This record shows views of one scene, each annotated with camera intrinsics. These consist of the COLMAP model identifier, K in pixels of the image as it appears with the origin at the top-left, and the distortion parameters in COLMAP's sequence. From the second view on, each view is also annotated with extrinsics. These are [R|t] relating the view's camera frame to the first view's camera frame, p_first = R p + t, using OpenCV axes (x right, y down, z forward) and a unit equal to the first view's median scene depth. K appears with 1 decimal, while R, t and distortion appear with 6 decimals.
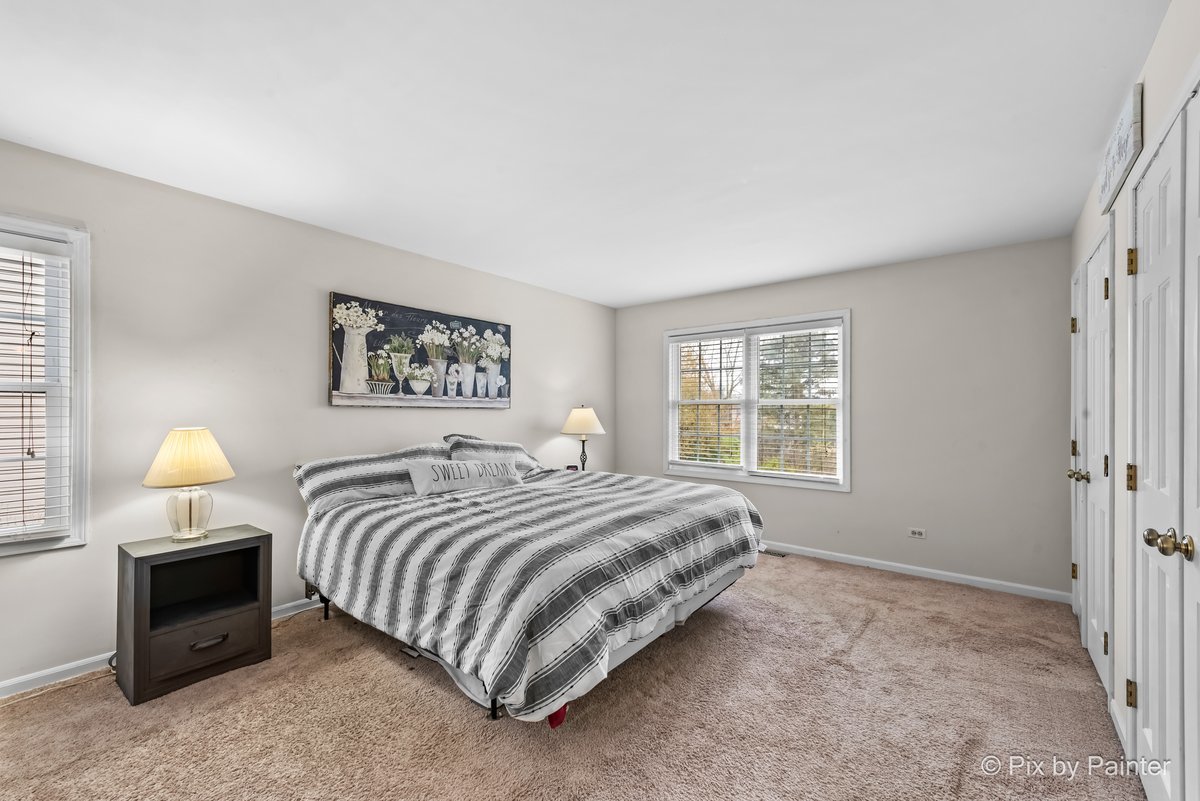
lens RADIAL K [[478.1, 0, 602.3], [0, 478.1, 409.2], [0, 0, 1]] dist [0.008363, -0.000078]
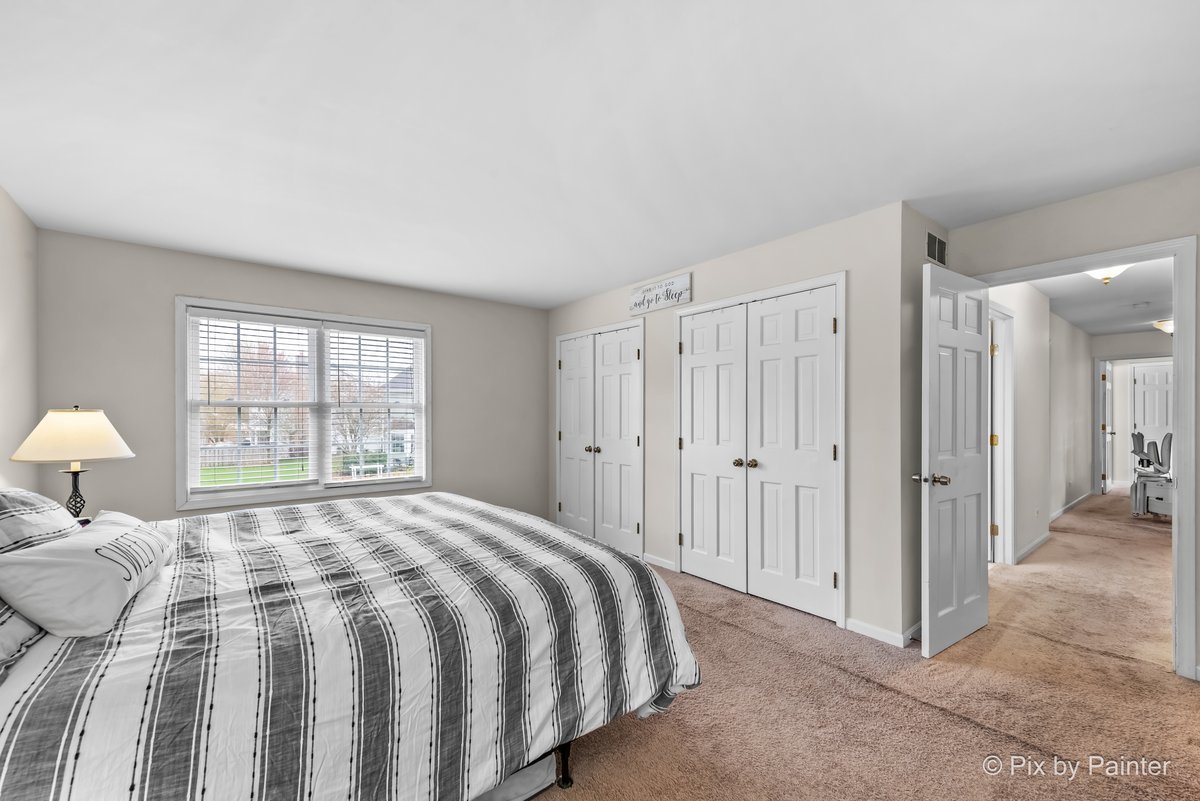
lens RADIAL K [[478.1, 0, 602.3], [0, 478.1, 409.2], [0, 0, 1]] dist [0.008363, -0.000078]
pose [[0.211888, 0.006626, 0.977271, -0.439275], [-0.001168, 0.999978, -0.006526, -0.001642], [-0.977293, 0.000241, 0.211891, 0.321174]]
